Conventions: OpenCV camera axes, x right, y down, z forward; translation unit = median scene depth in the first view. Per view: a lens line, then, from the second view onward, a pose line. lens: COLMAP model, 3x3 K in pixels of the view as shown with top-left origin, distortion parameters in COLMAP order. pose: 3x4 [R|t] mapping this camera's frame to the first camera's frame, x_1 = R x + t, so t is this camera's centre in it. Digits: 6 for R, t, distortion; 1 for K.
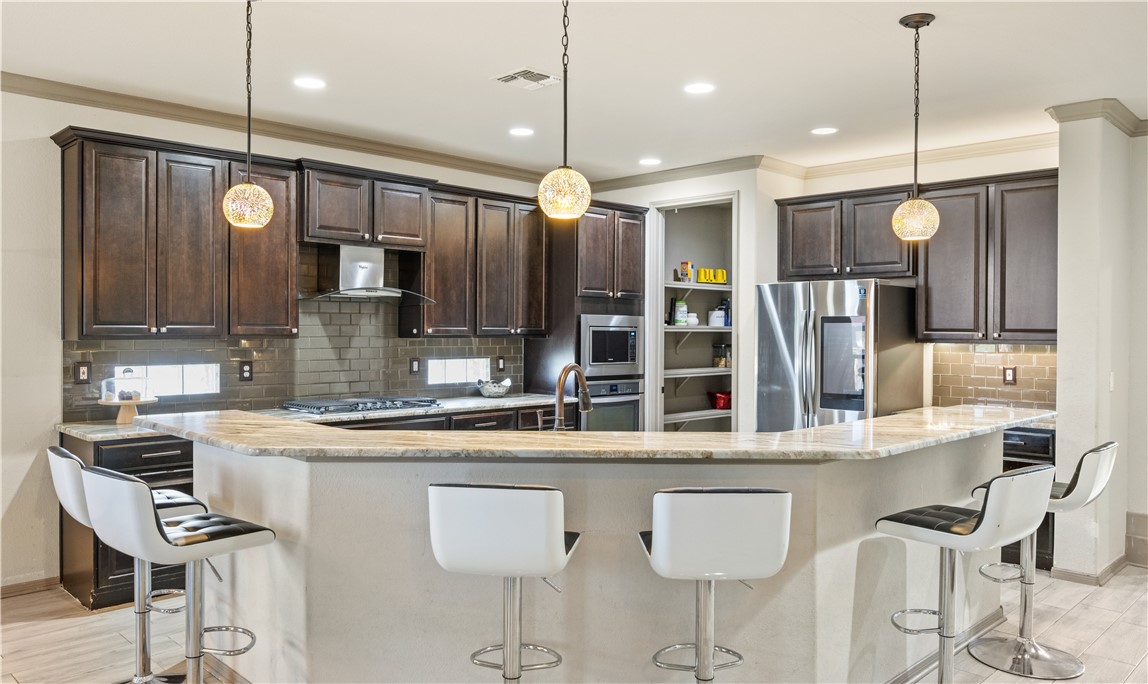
lens RADIAL K [[833.9, 0, 572.6], [0, 833.9, 332.7], [0, 0, 1]] dist [-0.010582, 0.008504]
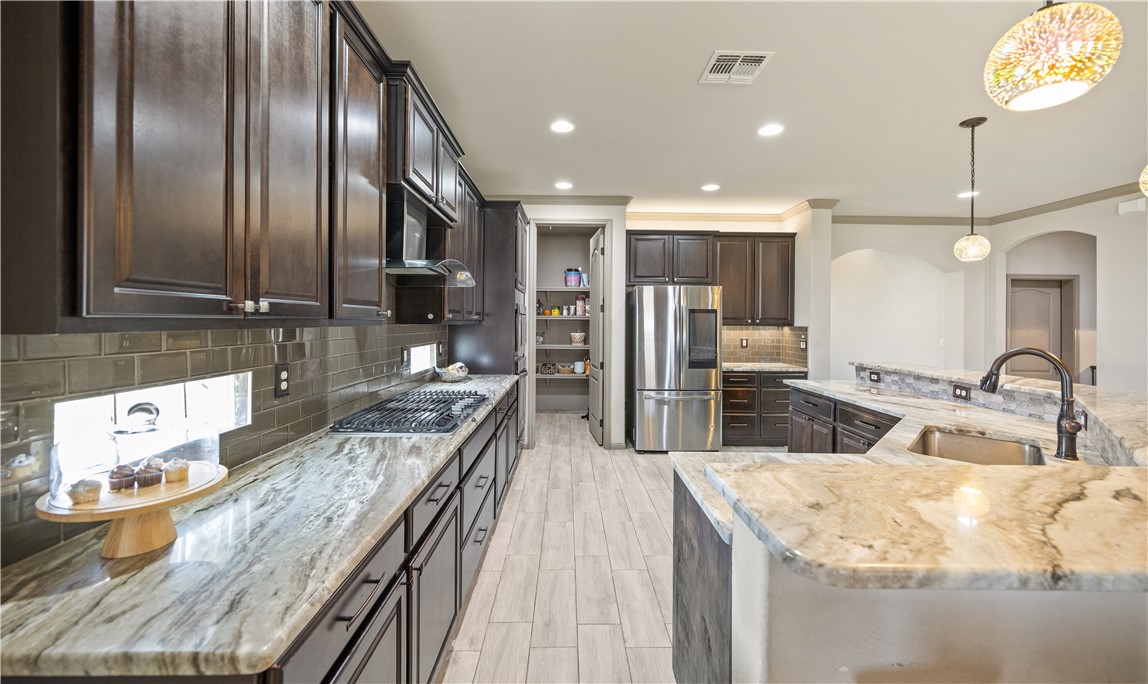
lens RADIAL K [[448.2, 0, 580.8], [0, 448.2, 326.1], [0, 0, 1]] dist [-0.002077, -0.000612]
pose [[0.686117, -0.007109, 0.727456, -0.450534], [-0.001150, 0.999940, 0.010857, 0.003419], [-0.727490, -0.008286, 0.686068, 0.587243]]
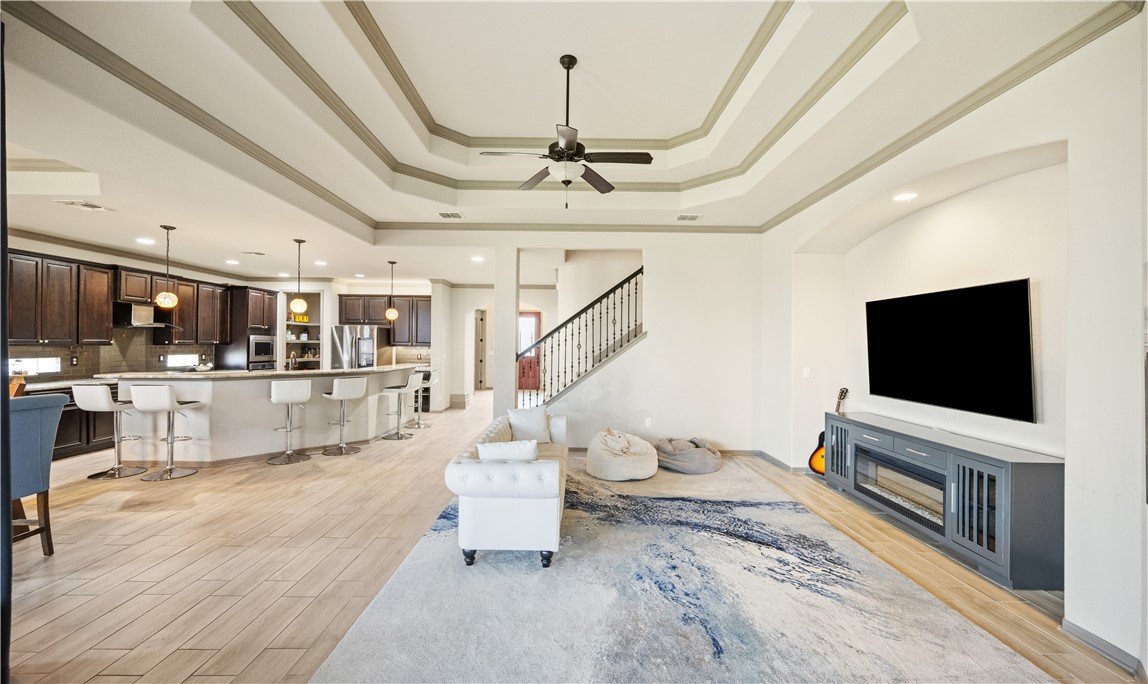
lens RADIAL K [[448.2, 0, 575.4], [0, 448.2, 341.0], [0, 0, 1]] dist [-0.002077, -0.000612]
pose [[0.701555, 0.004448, 0.712602, -0.289931], [-0.000392, 0.999983, -0.005857, 0.001543], [-0.712615, 0.003829, 0.701544, -0.654398]]
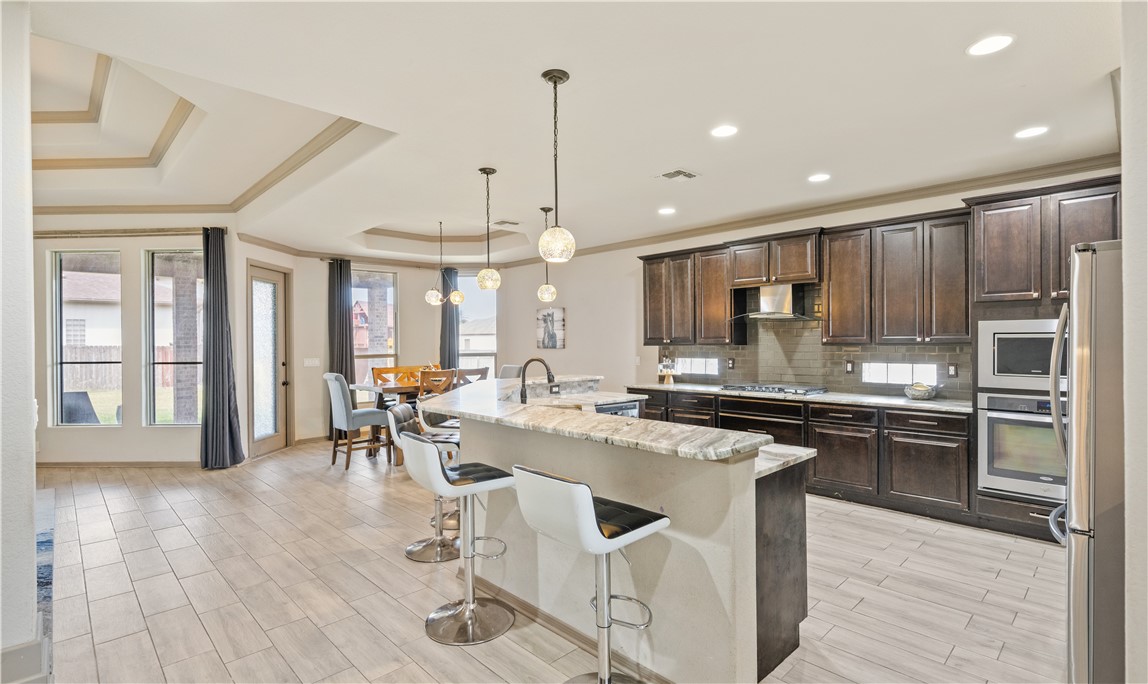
lens RADIAL K [[541.5, 0, 575.7], [0, 541.5, 340.3], [0, 0, 1]] dist [-0.000013, -0.000985]
pose [[-0.014444, -0.007406, -0.999868, 0.734247], [0.003509, 0.999966, -0.007457, 0.003135], [0.999890, -0.003617, -0.014418, 0.642267]]
